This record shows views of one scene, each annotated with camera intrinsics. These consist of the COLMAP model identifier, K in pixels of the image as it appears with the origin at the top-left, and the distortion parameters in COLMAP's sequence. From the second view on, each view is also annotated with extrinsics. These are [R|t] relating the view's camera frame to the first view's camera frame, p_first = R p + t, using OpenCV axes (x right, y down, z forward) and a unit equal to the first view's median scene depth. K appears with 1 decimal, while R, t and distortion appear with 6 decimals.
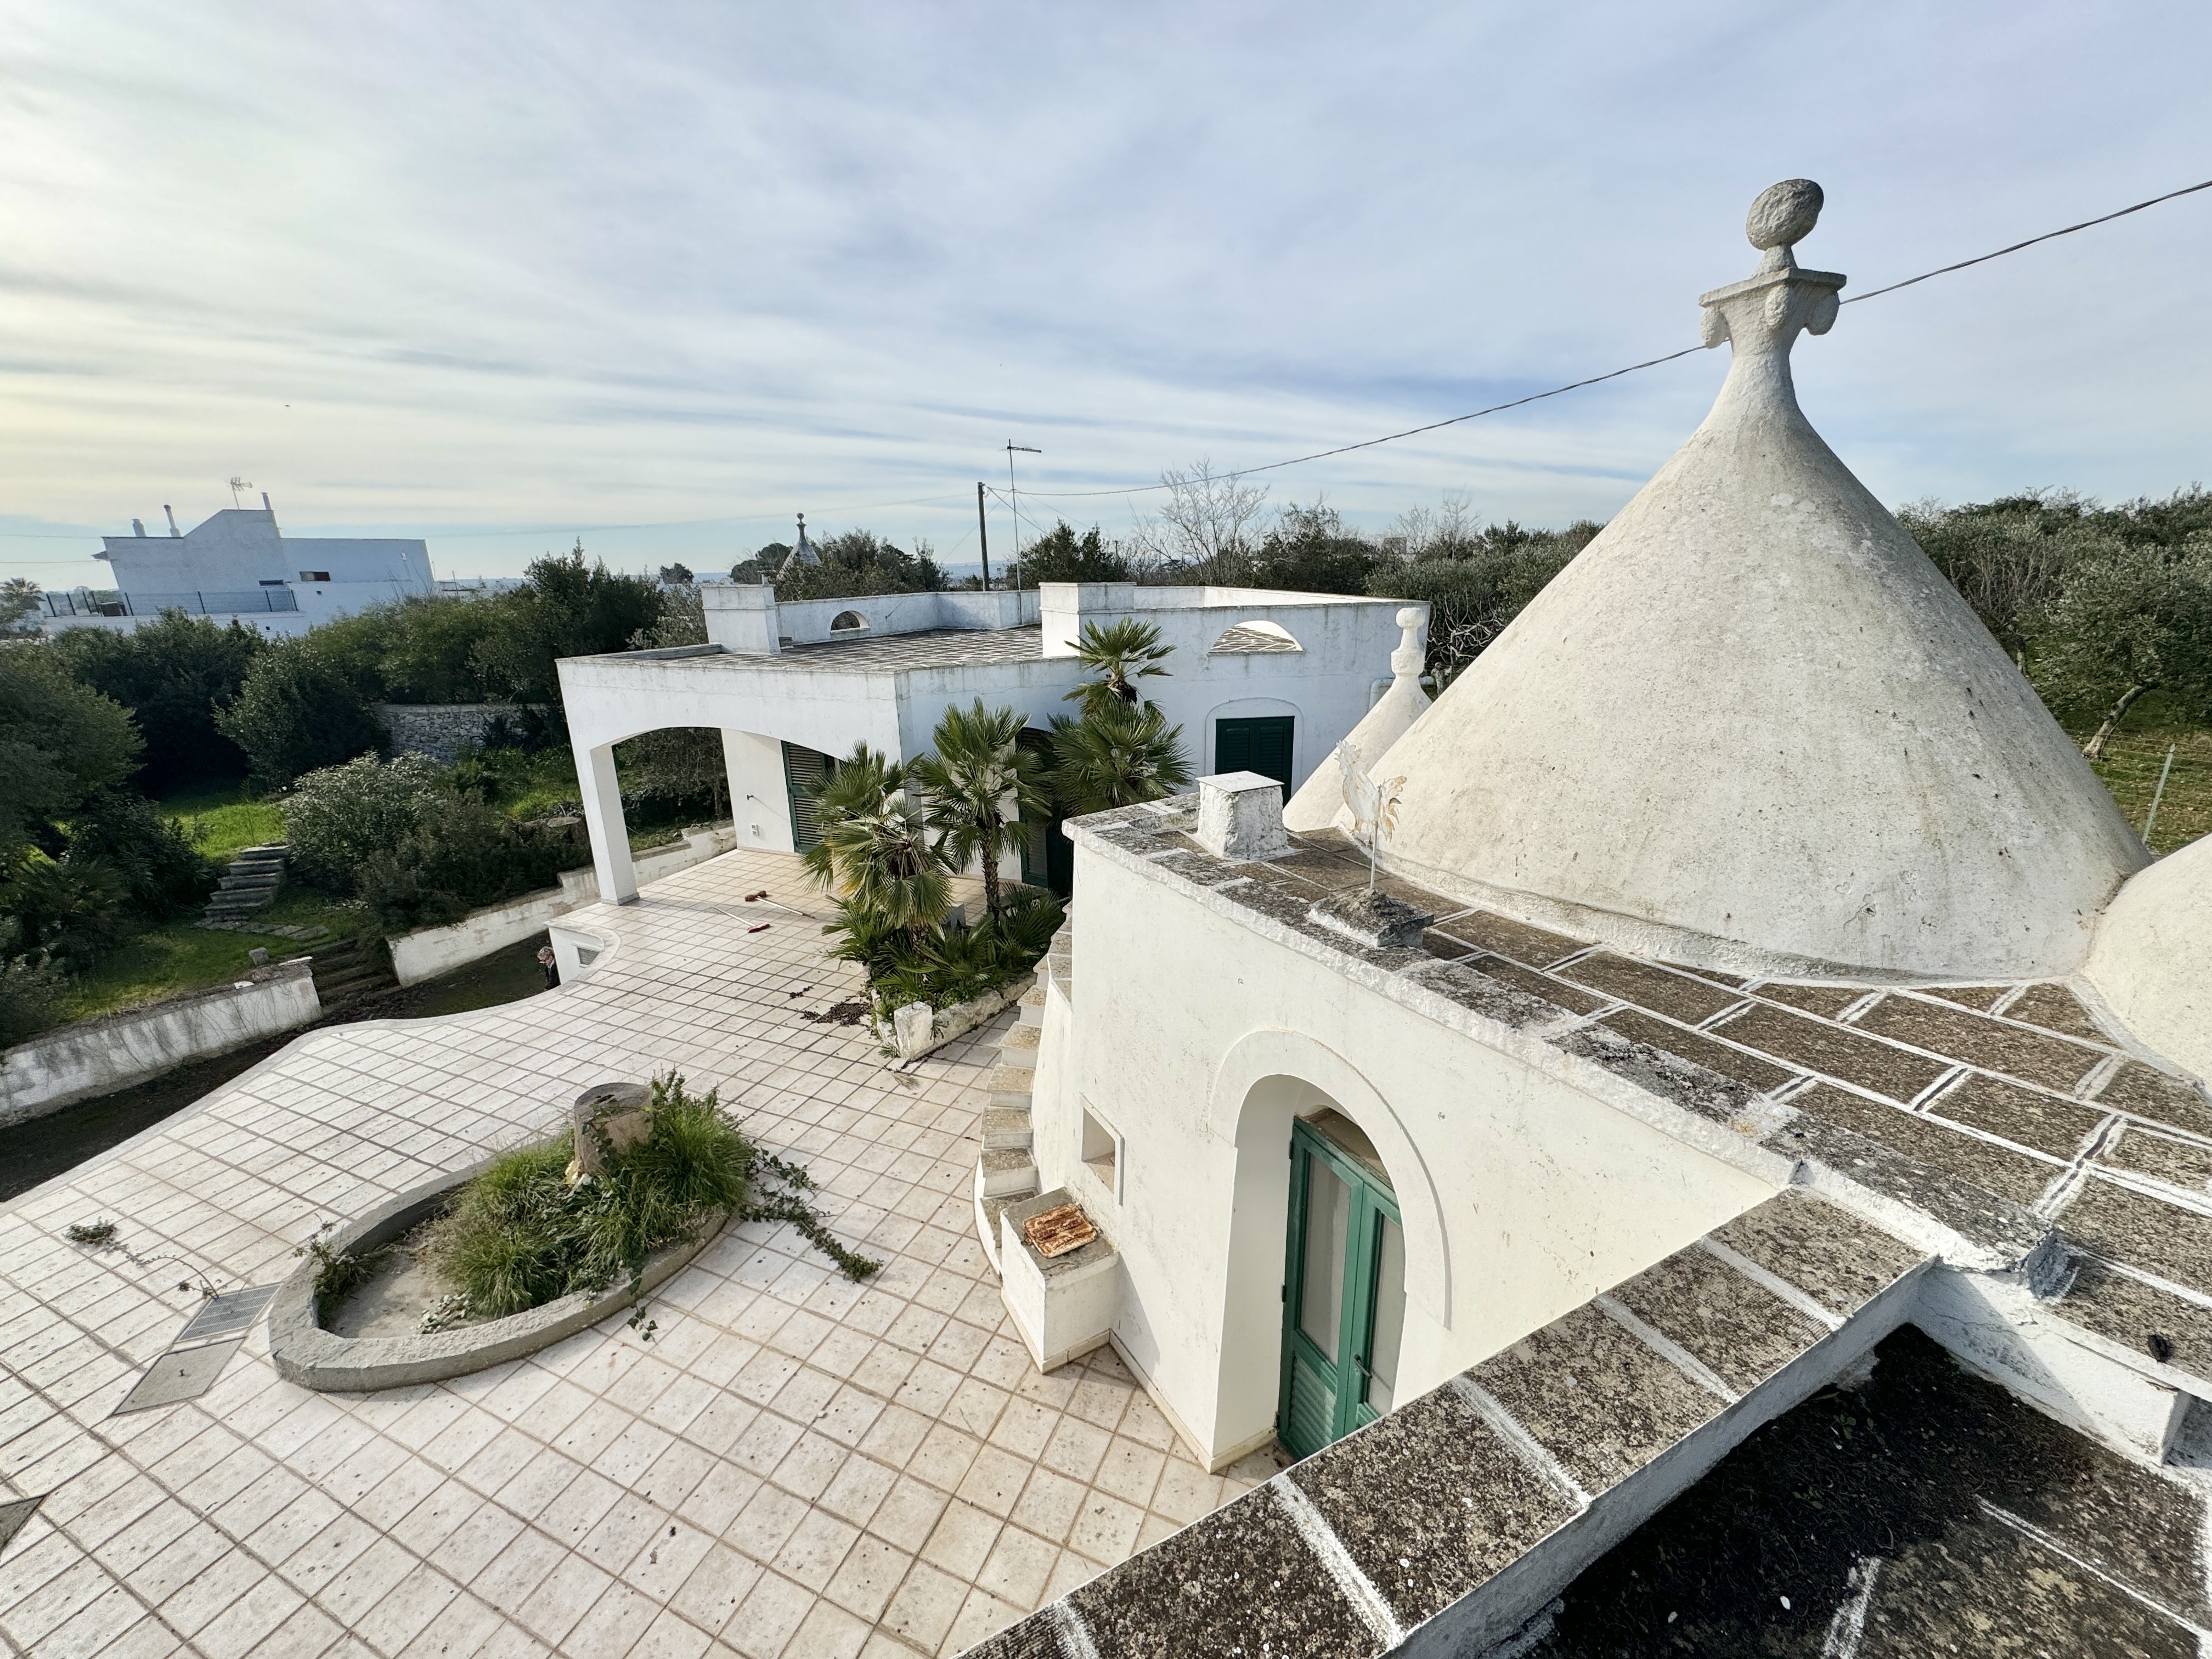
lens RADIAL K [[878.2, 0, 1106.0], [0, 878.2, 829.5], [0, 0, 1]] dist [-0.002286, -0.000093]
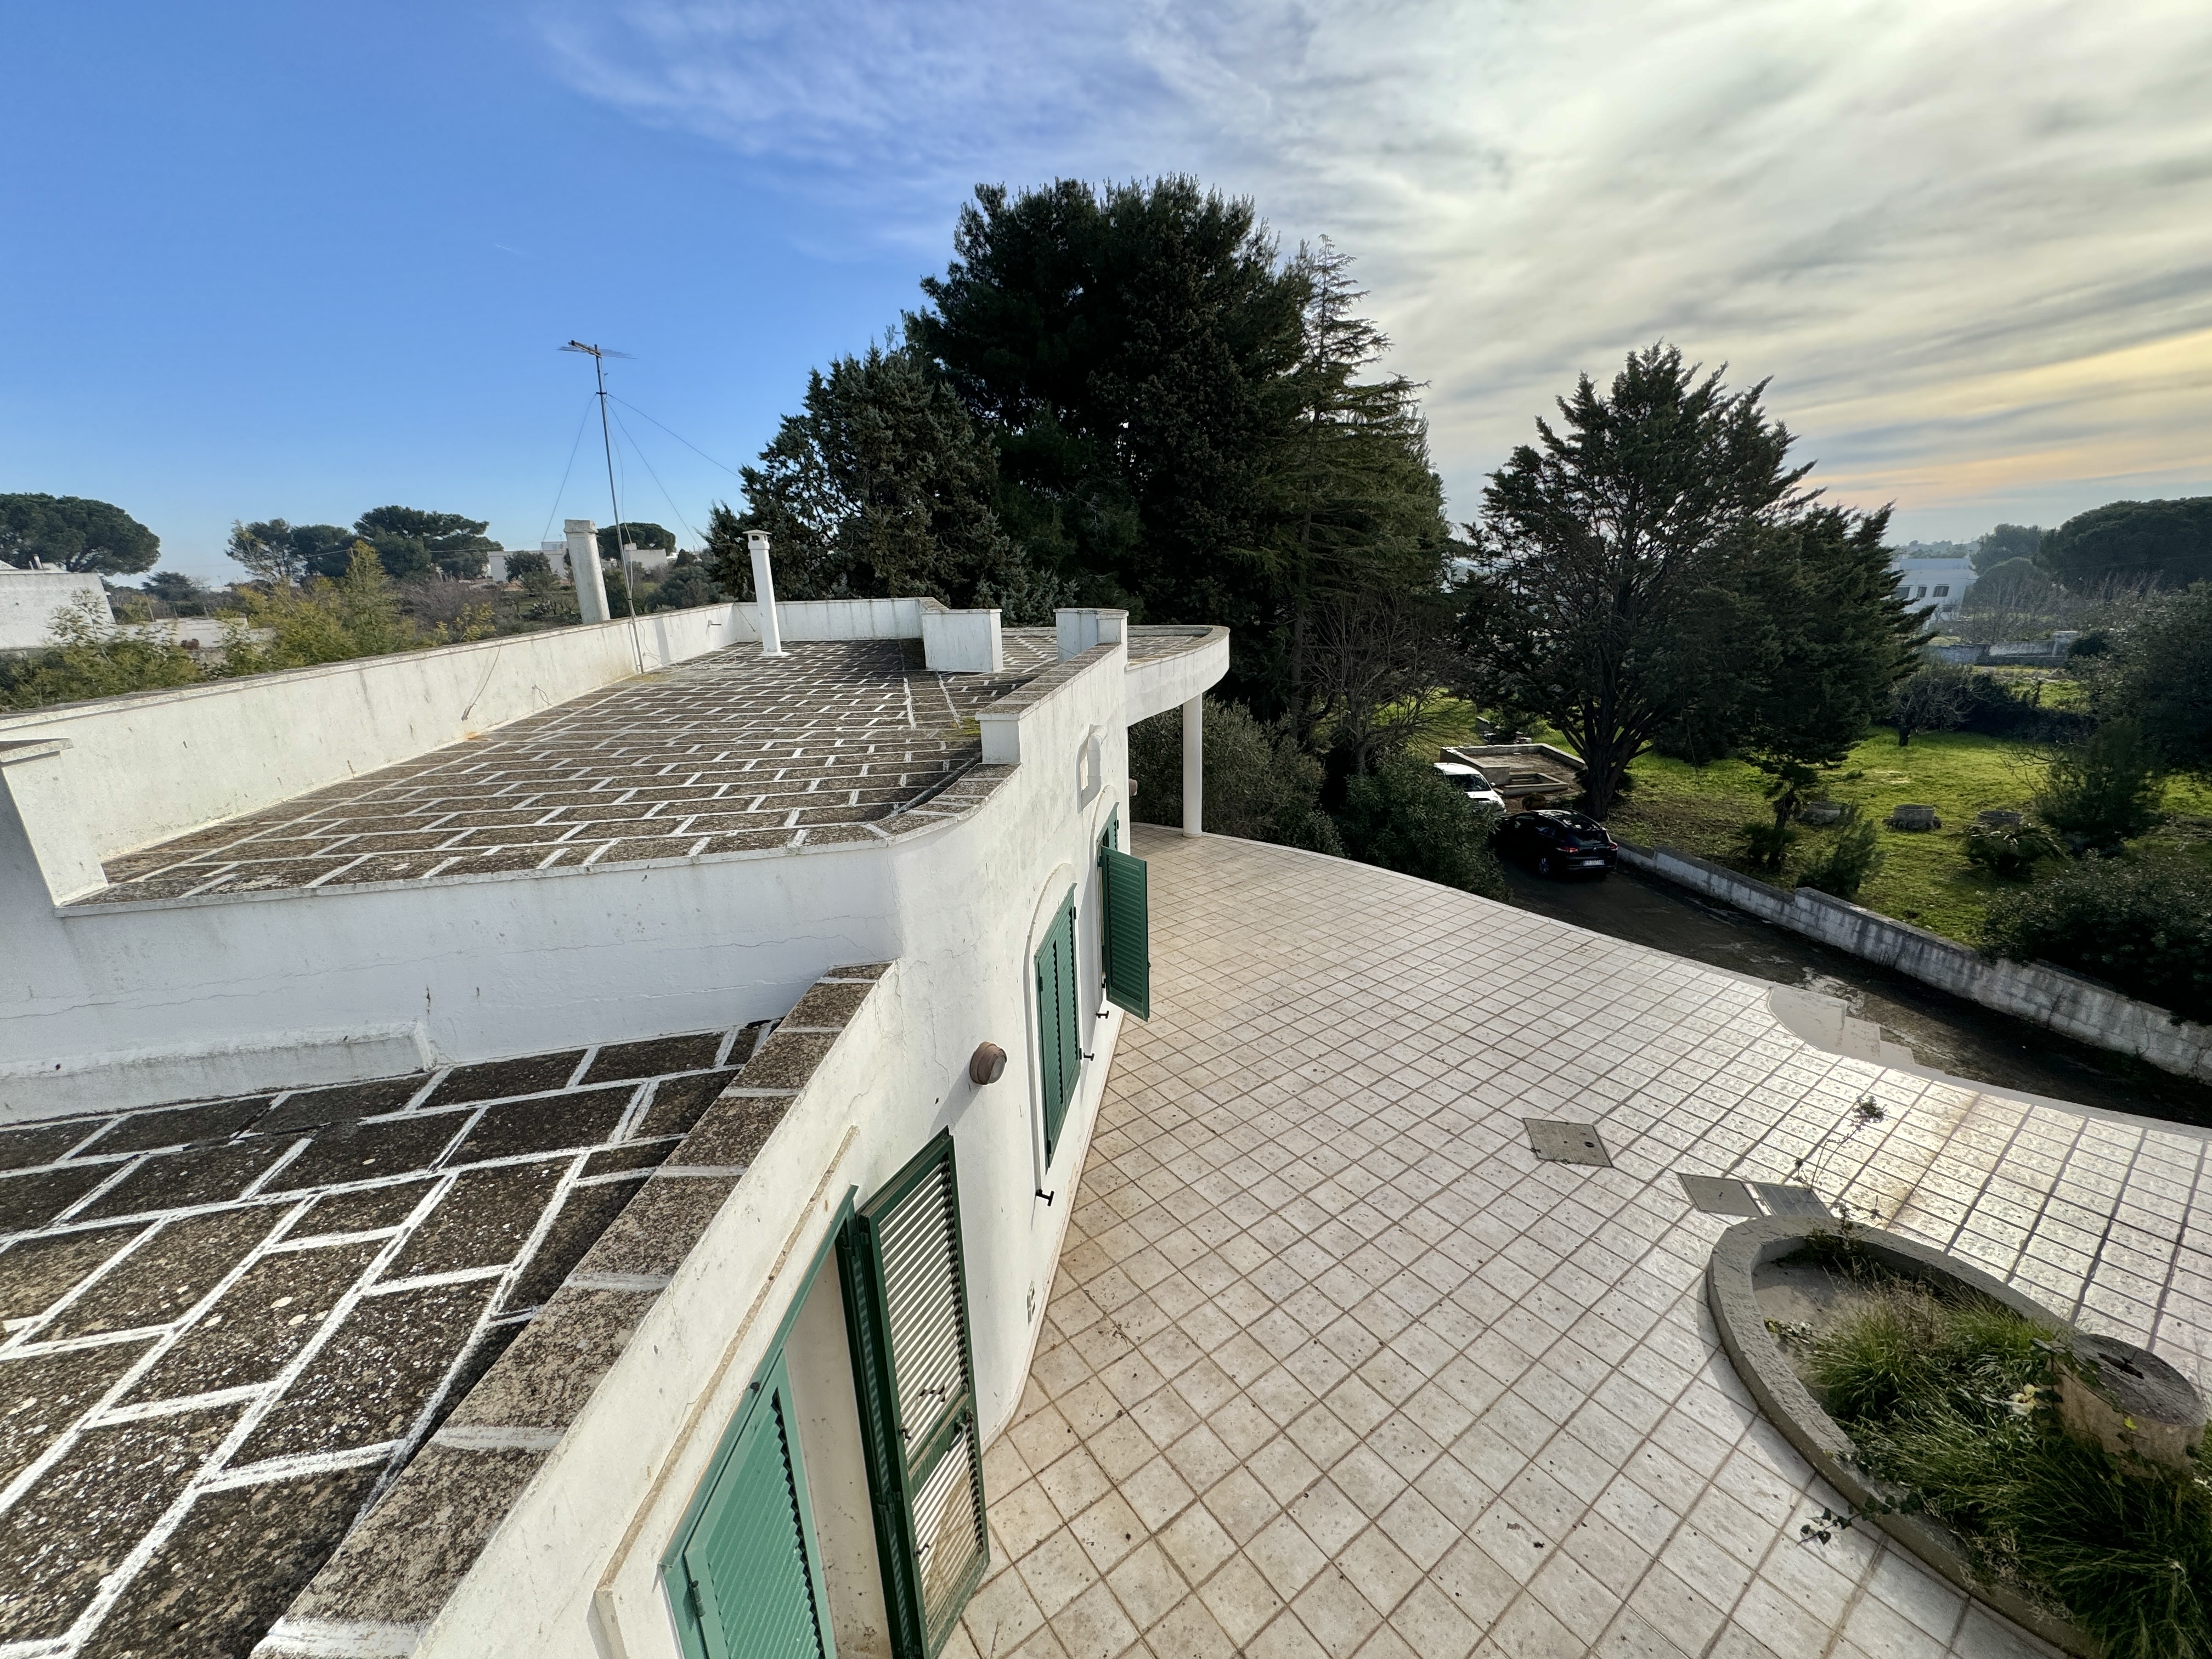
lens RADIAL K [[878.2, 0, 1106.0], [0, 878.2, 829.5], [0, 0, 1]] dist [-0.002286, -0.000093]
pose [[-0.507100, 0.277584, -0.815964, 0.102982], [-0.208721, 0.878987, 0.428738, -0.072668], [0.836233, 0.387722, -0.387797, 0.194185]]
